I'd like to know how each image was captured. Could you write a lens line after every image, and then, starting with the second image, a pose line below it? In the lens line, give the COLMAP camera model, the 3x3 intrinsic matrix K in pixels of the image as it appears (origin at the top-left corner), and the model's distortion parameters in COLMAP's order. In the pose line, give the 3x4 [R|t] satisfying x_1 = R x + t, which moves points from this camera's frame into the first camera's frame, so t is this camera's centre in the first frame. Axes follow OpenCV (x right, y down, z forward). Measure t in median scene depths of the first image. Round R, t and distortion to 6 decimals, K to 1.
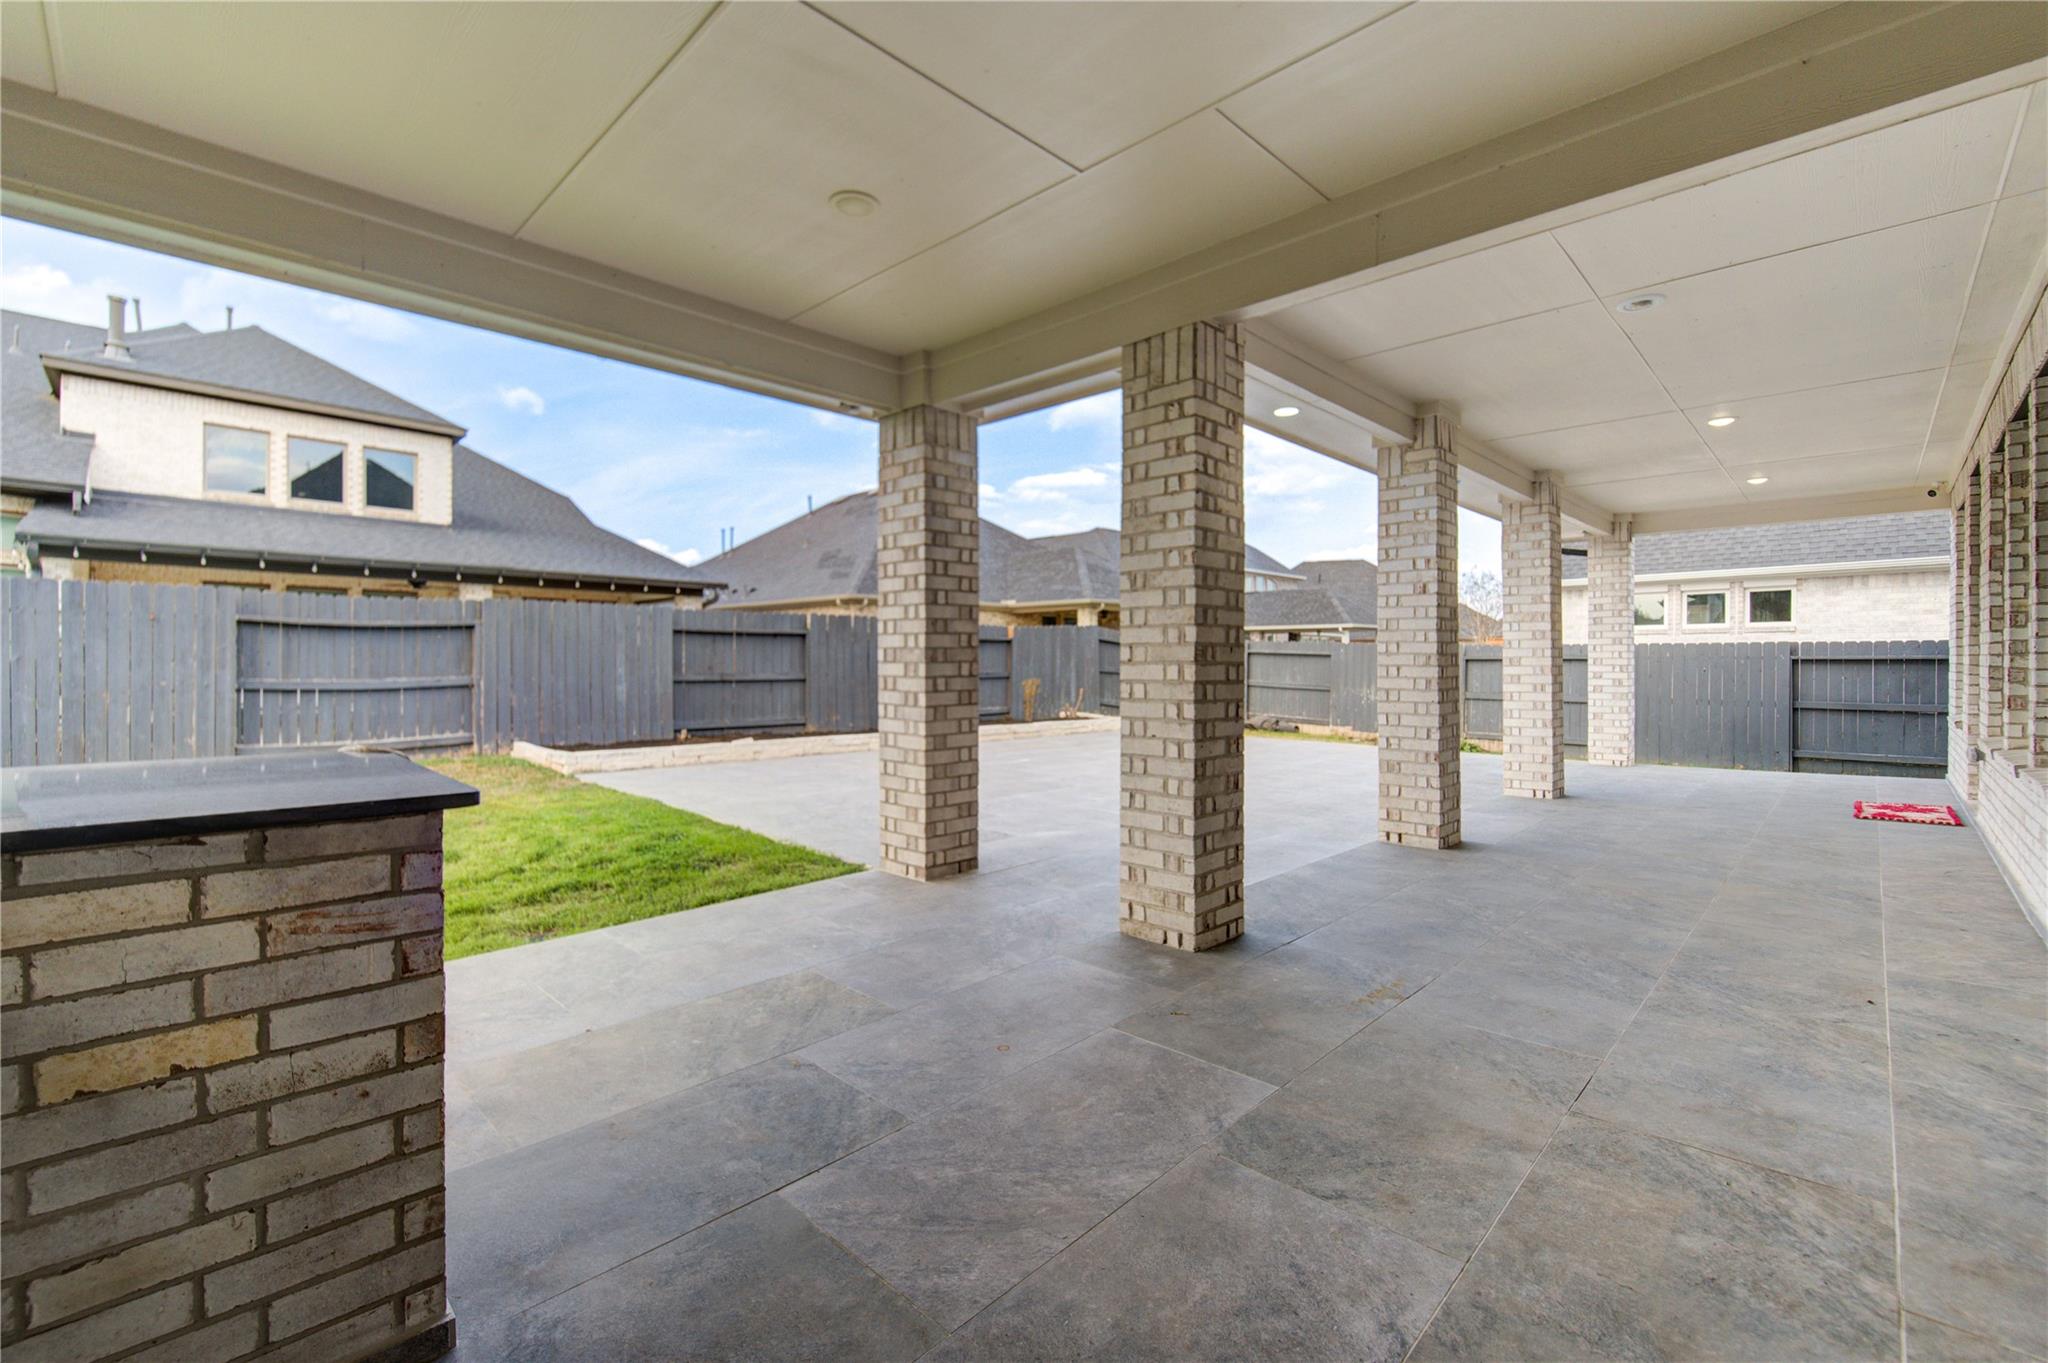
lens RADIAL K [[856.1, 0, 1016.4], [0, 856.1, 674.2], [0, 0, 1]] dist [-0.017145, 0.000051]
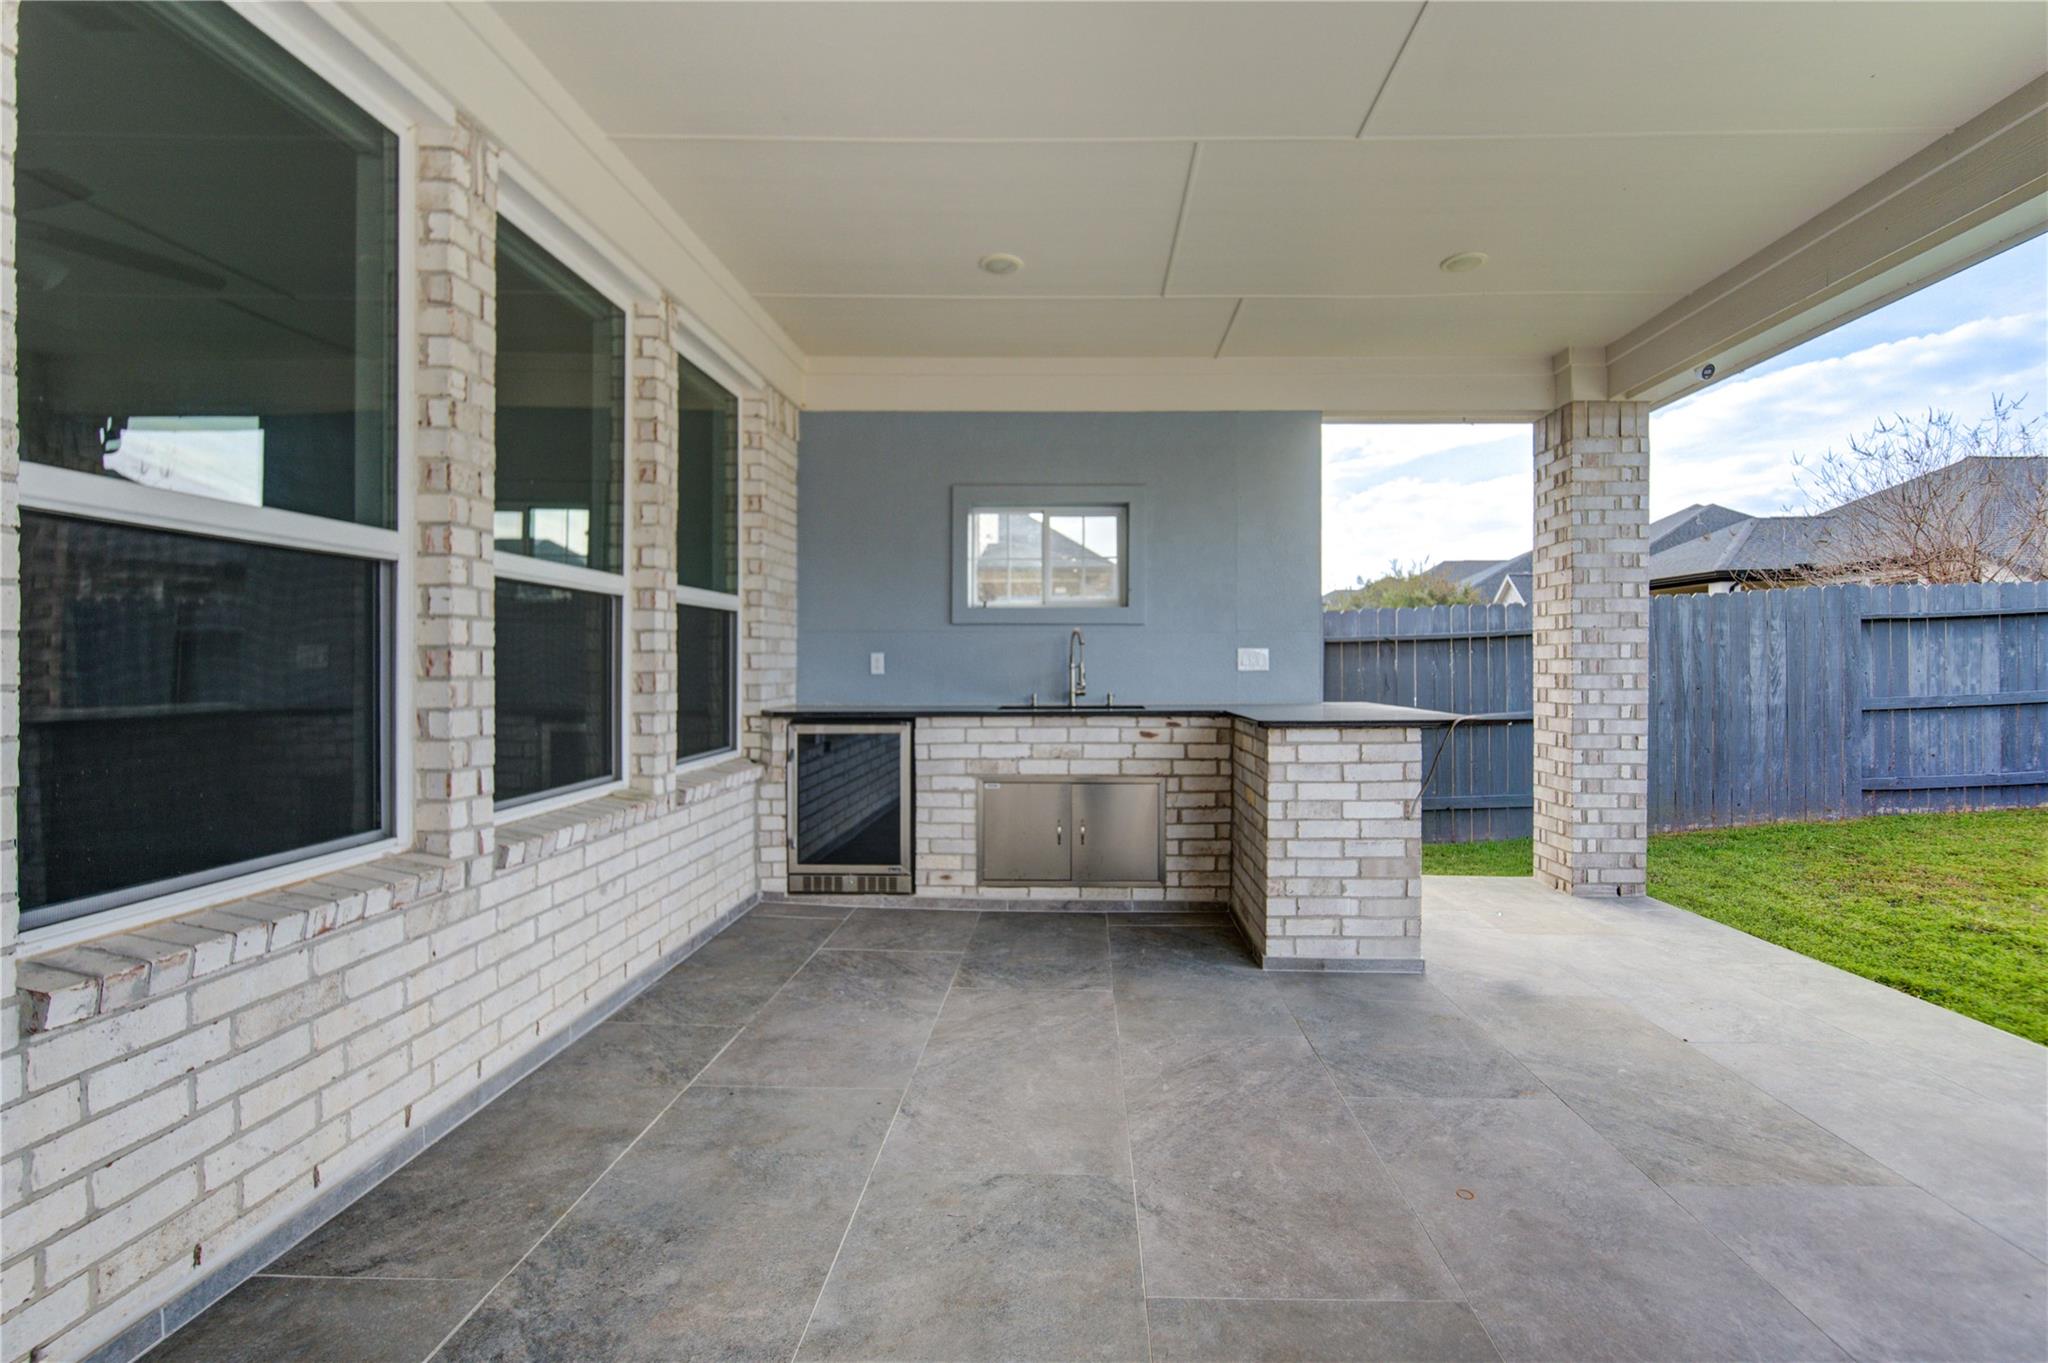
lens RADIAL K [[856.1, 0, 1016.4], [0, 856.1, 674.2], [0, 0, 1]] dist [-0.017145, 0.000051]
pose [[-0.753566, 0.004259, -0.657358, 0.861318], [-0.007038, 0.999869, 0.014545, -0.008642], [0.657334, 0.015587, -0.753438, 1.497434]]
